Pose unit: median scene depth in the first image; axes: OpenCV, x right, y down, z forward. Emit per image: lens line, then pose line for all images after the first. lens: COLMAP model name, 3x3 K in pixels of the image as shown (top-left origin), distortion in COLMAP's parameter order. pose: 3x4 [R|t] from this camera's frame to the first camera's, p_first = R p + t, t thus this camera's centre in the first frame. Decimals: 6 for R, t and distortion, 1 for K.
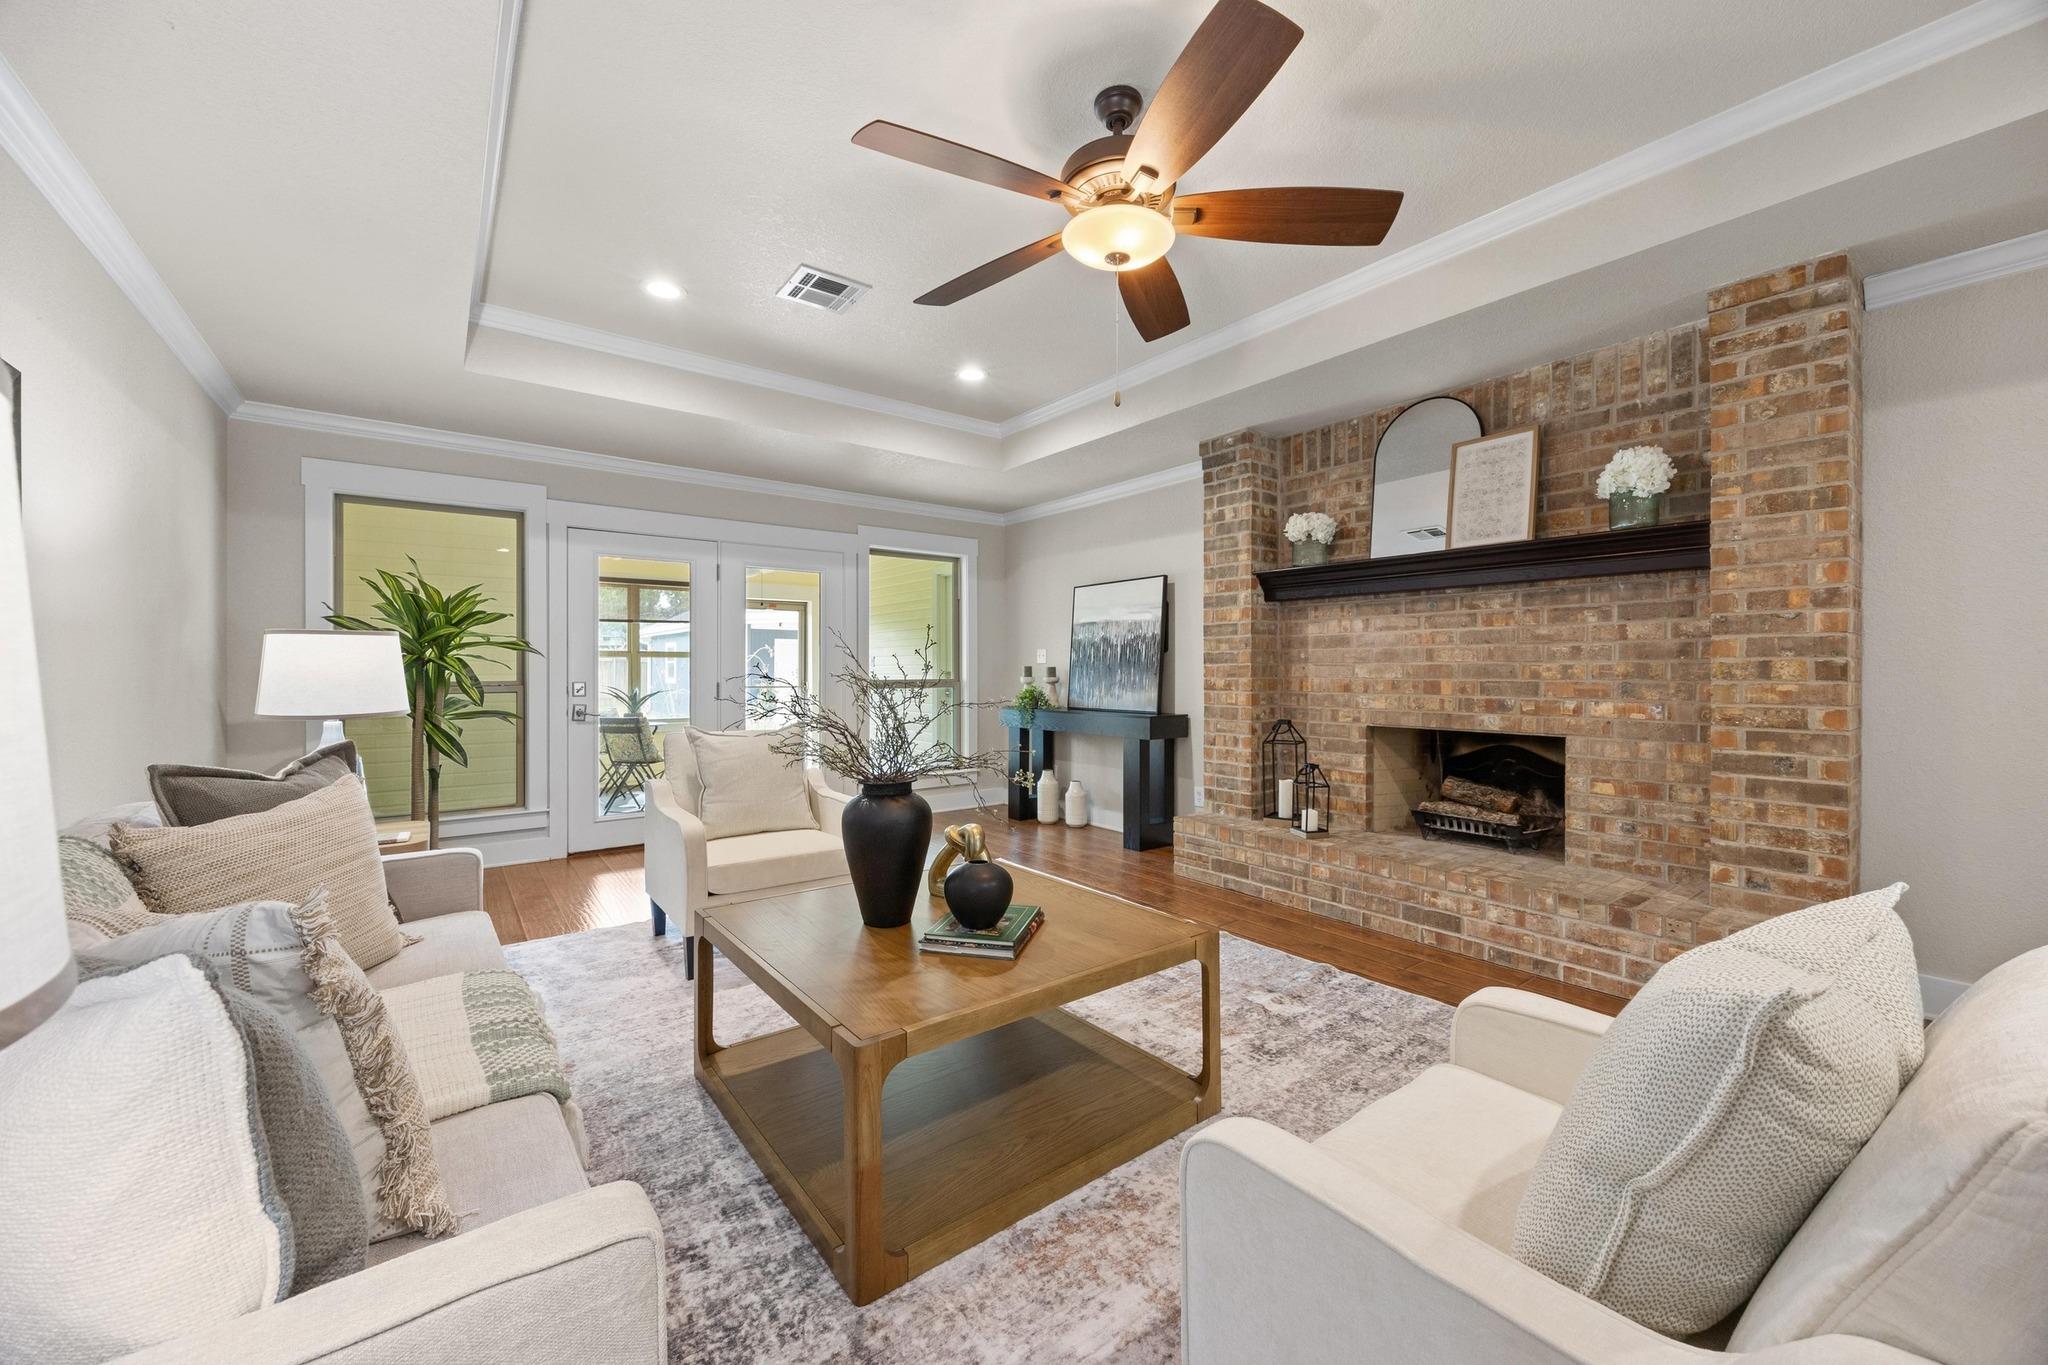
lens RADIAL K [[791.3, 0, 1033.1], [0, 791.3, 667.6], [0, 0, 1]] dist [0.000354, 0.000096]
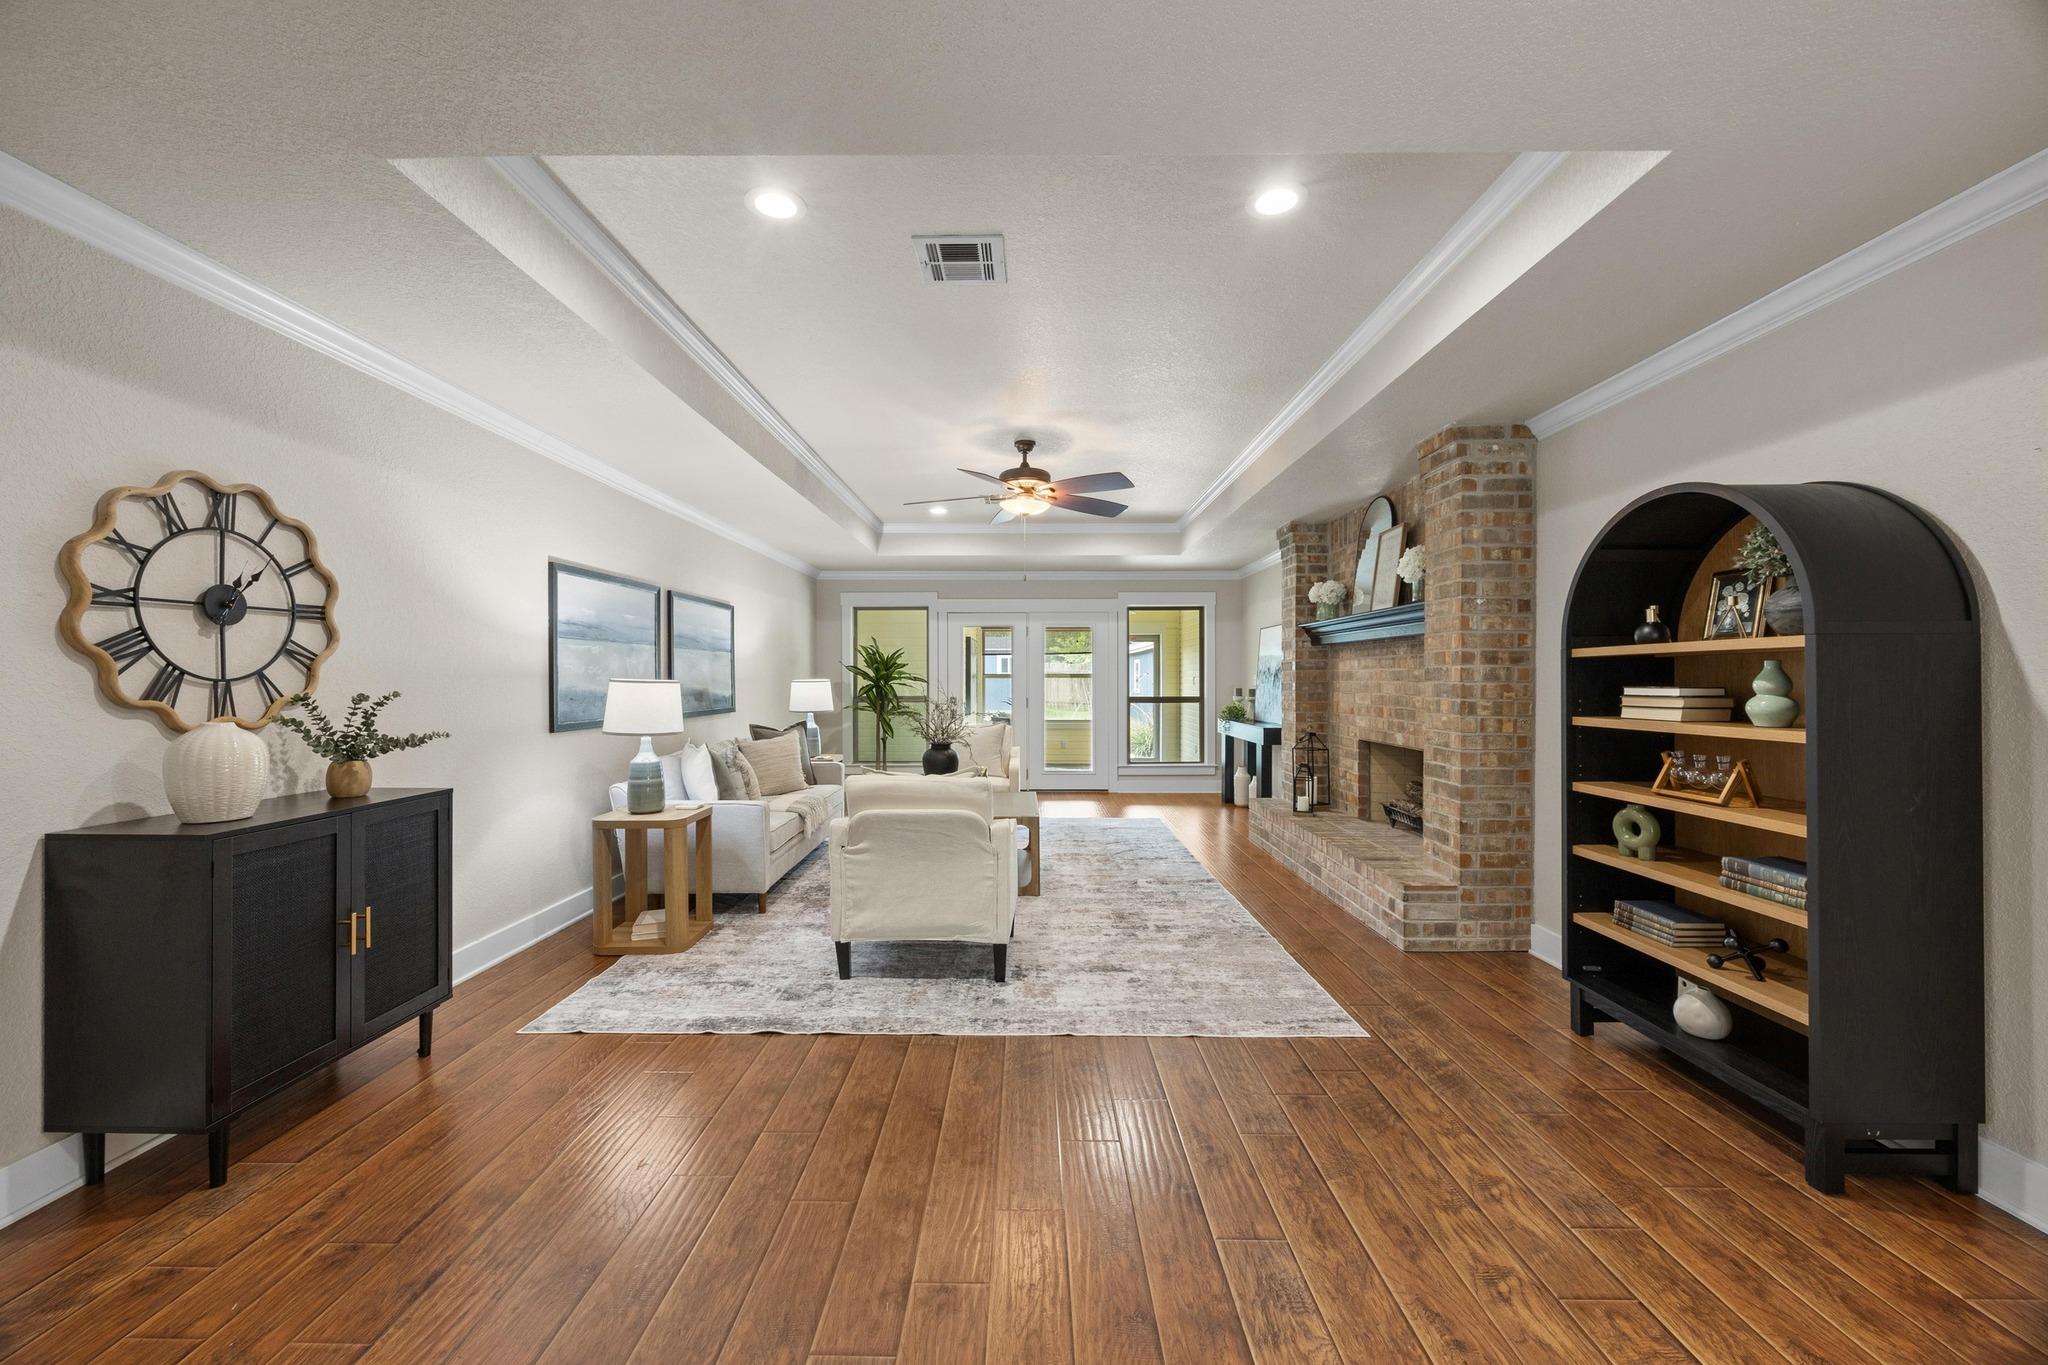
lens RADIAL K [[817.0, 0, 1024.3], [0, 817.0, 671.3], [0, 0, 1]] dist [0.000213, 0.000042]
pose [[0.783666, -0.003869, -0.621170, 0.873449], [0.001818, 0.999991, -0.003934, -0.039227], [0.621179, 0.001954, 0.783666, -0.454433]]
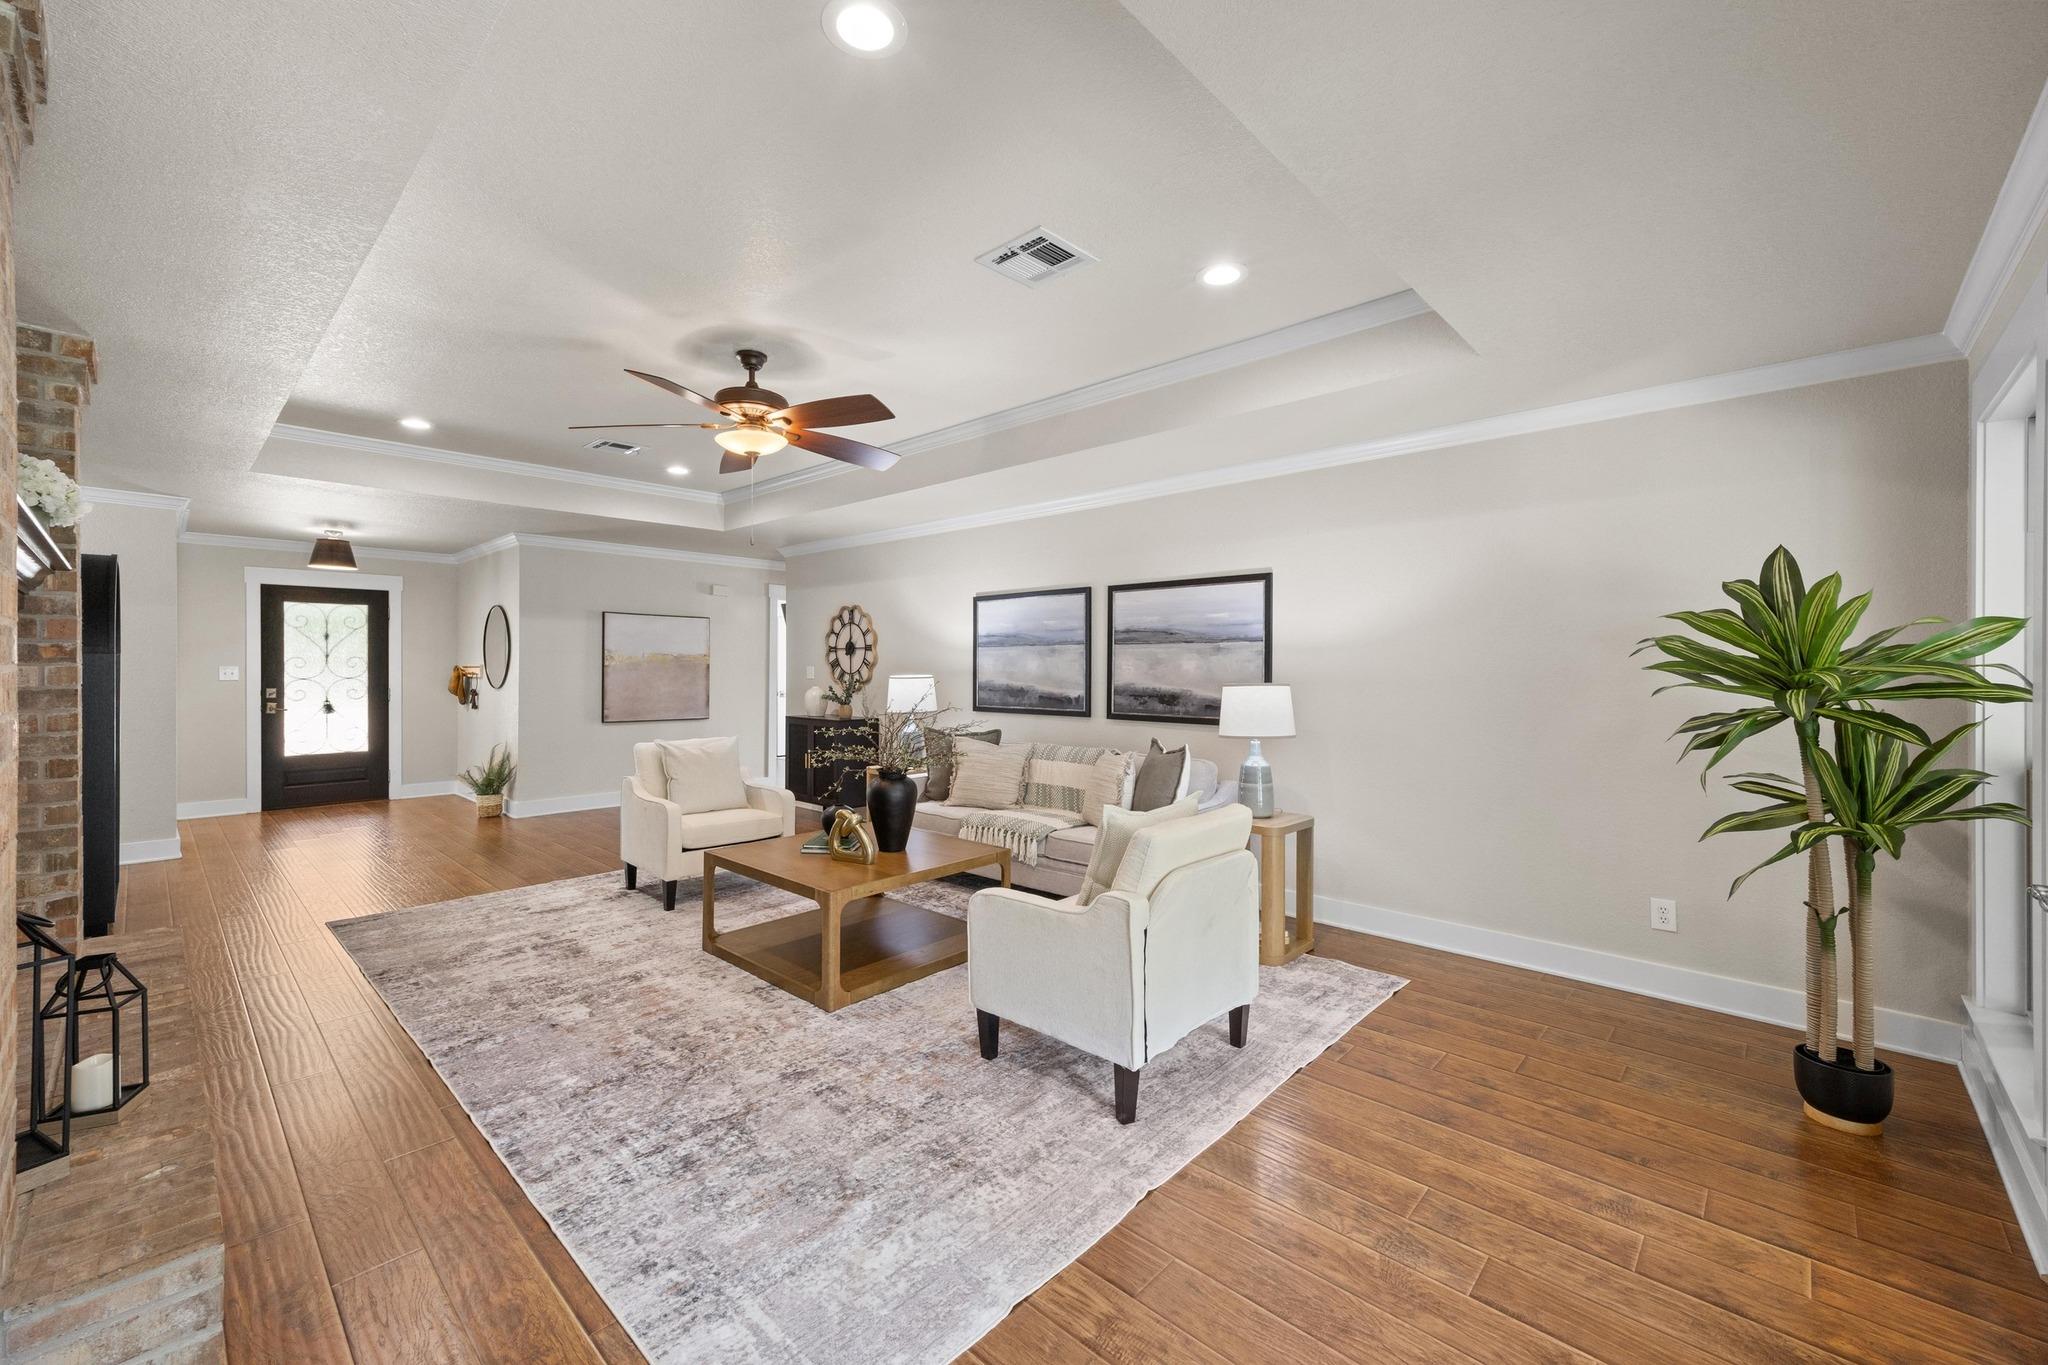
lens RADIAL K [[817.0, 0, 1024.3], [0, 817.0, 671.3], [0, 0, 1]] dist [0.000213, 0.000042]
pose [[-0.988165, -0.001123, -0.153389, -0.107804], [-0.001581, 0.999995, 0.002865, -0.046743], [0.153385, 0.003073, -0.988162, 1.564904]]
